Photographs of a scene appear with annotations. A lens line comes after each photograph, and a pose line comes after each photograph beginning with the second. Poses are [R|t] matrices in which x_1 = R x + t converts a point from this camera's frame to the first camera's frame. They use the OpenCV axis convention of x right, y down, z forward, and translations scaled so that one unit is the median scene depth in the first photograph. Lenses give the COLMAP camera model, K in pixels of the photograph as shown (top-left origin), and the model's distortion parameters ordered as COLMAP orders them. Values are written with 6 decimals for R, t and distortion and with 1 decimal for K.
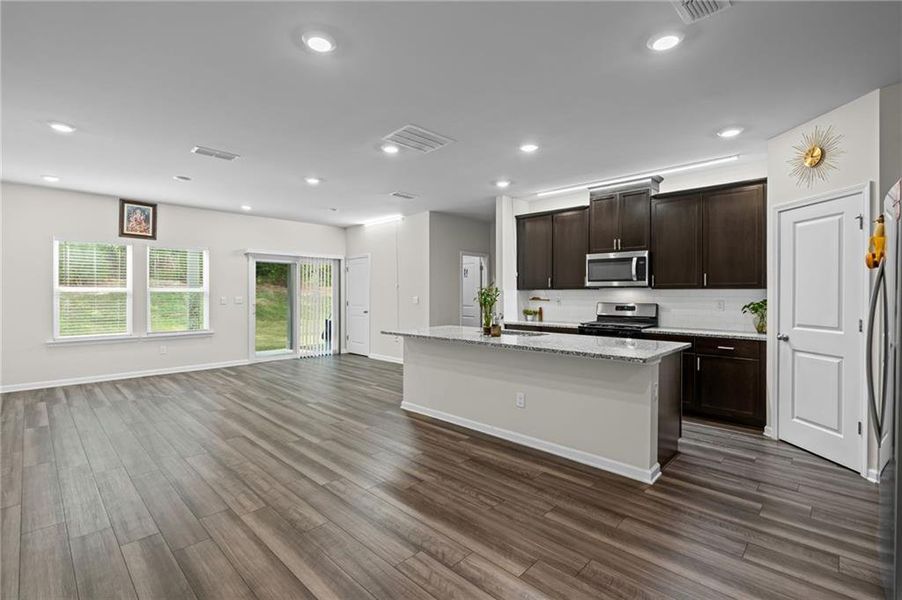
lens RADIAL K [[407.4, 0, 442.3], [0, 407.4, 292.4], [0, 0, 1]] dist [-0.005754, 0.002674]
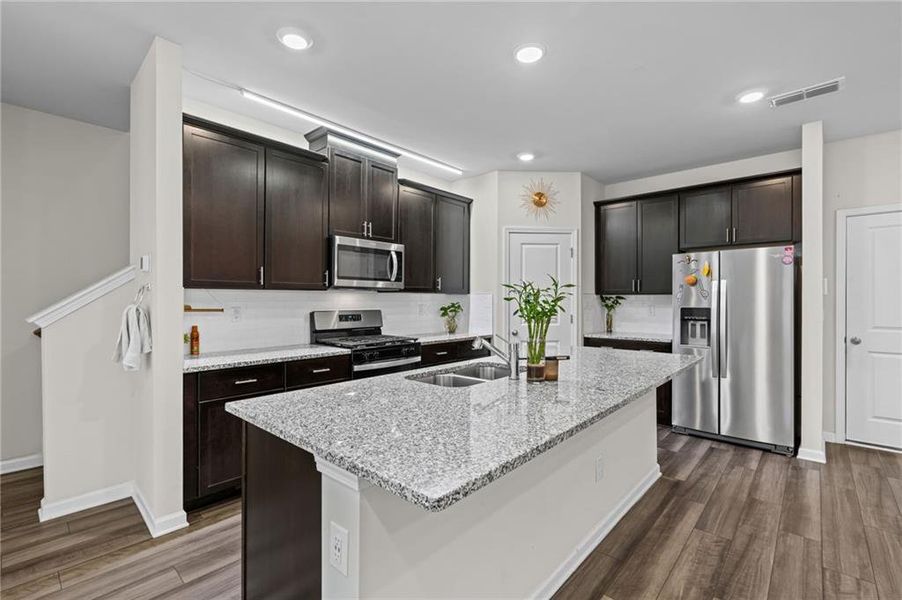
lens RADIAL K [[407.4, 0, 444.8], [0, 407.4, 300.7], [0, 0, 1]] dist [-0.005754, 0.002674]
pose [[-0.041399, -0.006793, 0.999120, -0.295900], [-0.005931, 0.999961, 0.006553, 0.002765], [-0.999125, -0.005654, -0.041438, 0.891169]]
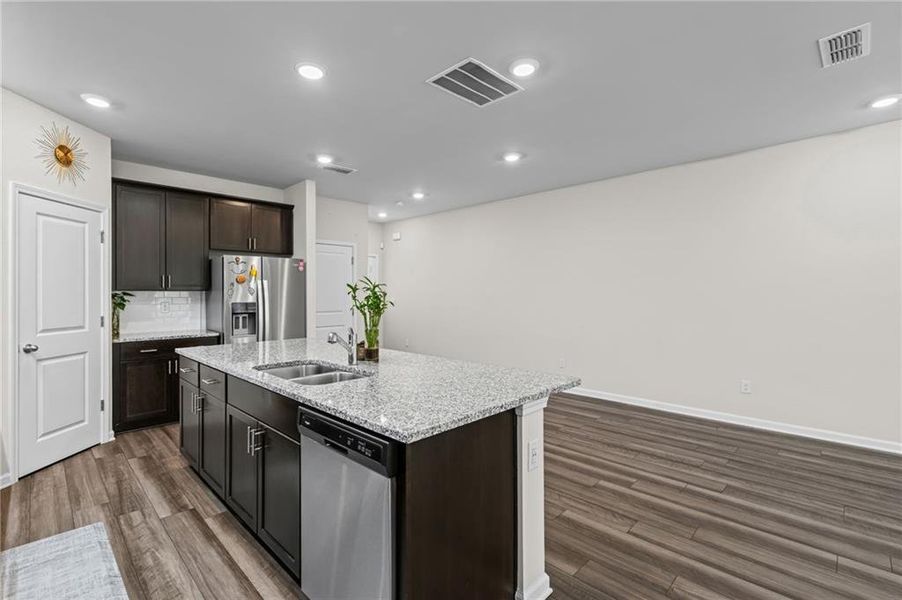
lens RADIAL K [[407.4, 0, 446.1], [0, 407.4, 296.2], [0, 0, 1]] dist [-0.005754, 0.002674]
pose [[-0.999998, 0.001214, 0.001377, -0.003797], [0.001214, 0.999999, 0.000122, 0.004058], [-0.001377, 0.000124, -0.999999, 1.279013]]
